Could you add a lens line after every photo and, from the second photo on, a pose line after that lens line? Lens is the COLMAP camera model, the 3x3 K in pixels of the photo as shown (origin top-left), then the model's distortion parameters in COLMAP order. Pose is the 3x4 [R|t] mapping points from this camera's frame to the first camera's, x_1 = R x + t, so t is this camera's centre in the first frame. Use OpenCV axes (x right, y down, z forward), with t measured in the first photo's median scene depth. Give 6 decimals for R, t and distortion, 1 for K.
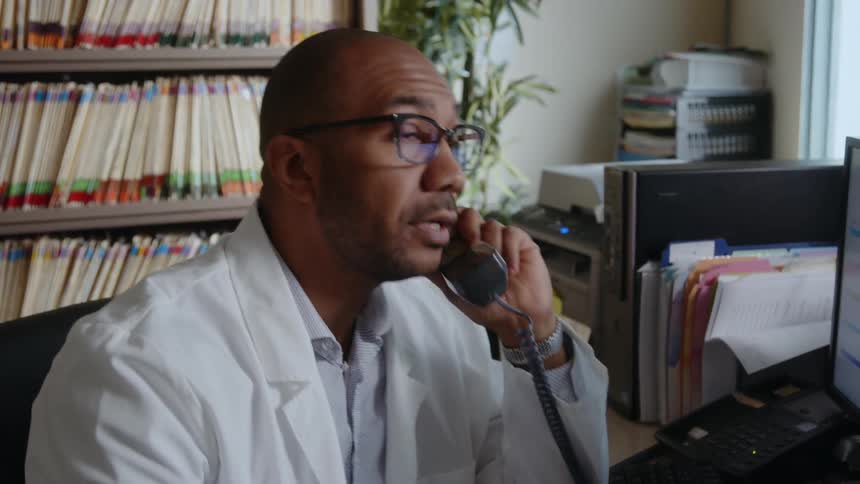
lens RADIAL K [[1157.6, 0, 430.7], [0, 1157.6, 239.3], [0, 0, 1]] dist [-0.022446, 0.074887]
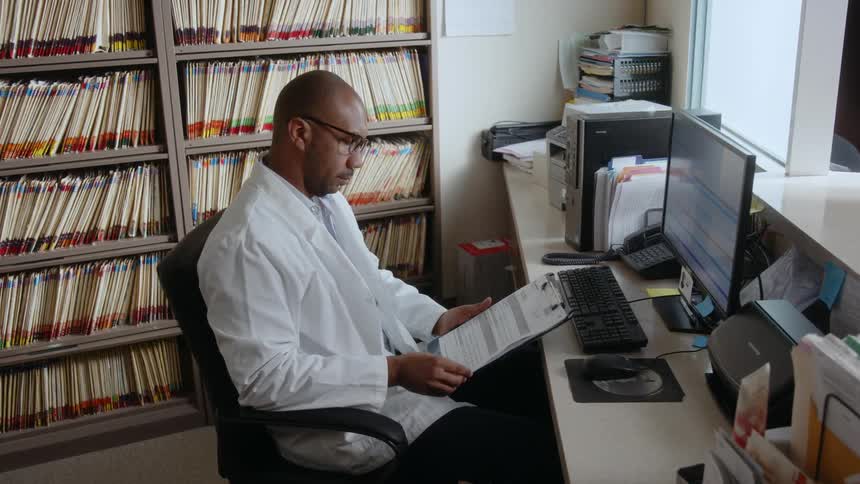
lens RADIAL K [[859.0, 0, 427.8], [0, 859.0, 241.3], [0, 0, 1]] dist [-0.092934, 0.033219]
pose [[0.999931, -0.010787, 0.004573, -0.073627], [0.010033, 0.989915, 0.141307, -0.044876], [-0.006051, -0.141252, 0.989955, -0.286232]]
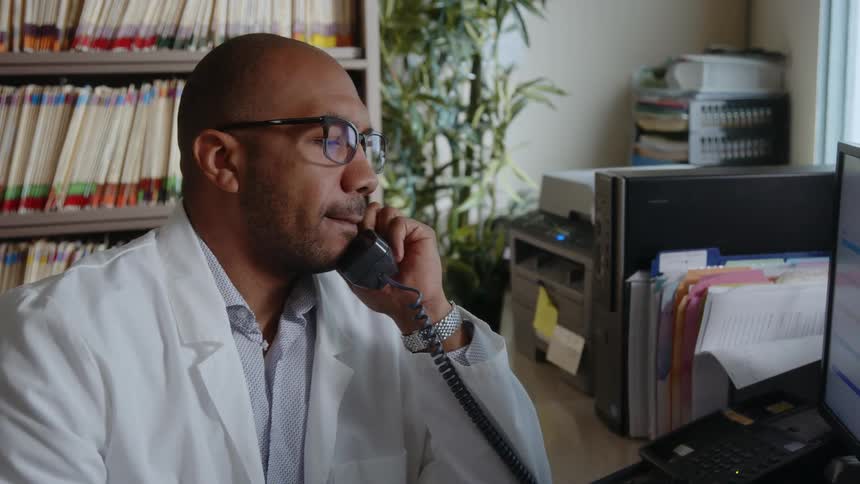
lens RADIAL K [[1157.6, 0, 430.7], [0, 1157.6, 239.3], [0, 0, 1]] dist [-0.022446, 0.074887]
pose [[0.999223, 0.005530, -0.039019, 0.039130], [-0.005577, 0.999984, -0.001111, -0.003925], [0.039012, 0.001328, 0.999238, 0.020101]]
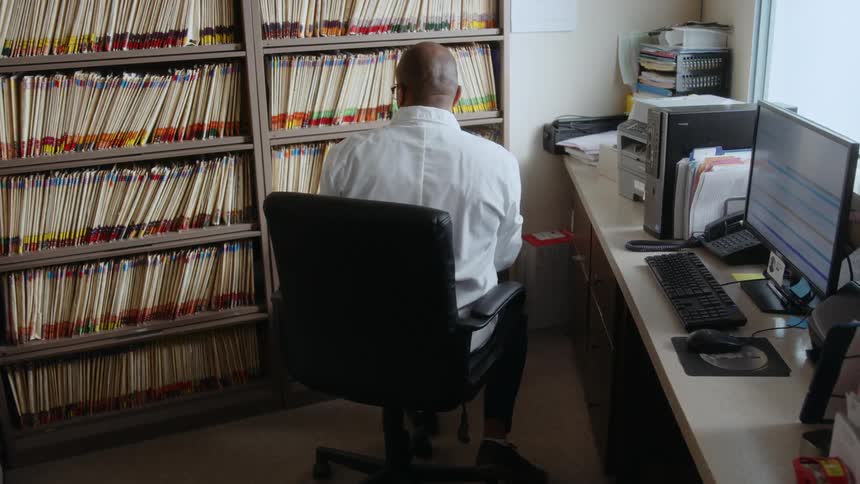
lens RADIAL K [[859.0, 0, 427.8], [0, 859.0, 241.3], [0, 0, 1]] dist [-0.092934, 0.033219]
pose [[0.999915, -0.007162, -0.010932, -0.166315], [0.008648, 0.989744, 0.142592, -0.036791], [0.009798, -0.142674, 0.989721, -0.326864]]
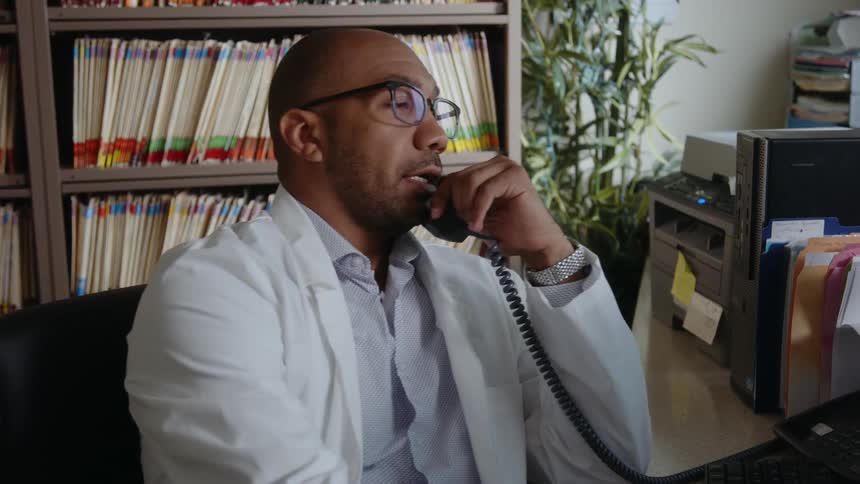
lens RADIAL K [[1157.6, 0, 430.7], [0, 1157.6, 239.3], [0, 0, 1]] dist [-0.022446, 0.074887]
pose [[0.984217, 0.033900, -0.173688, 0.056253], [-0.028147, 0.998974, 0.035480, -0.003379], [0.174713, -0.030032, 0.984161, 0.039982]]
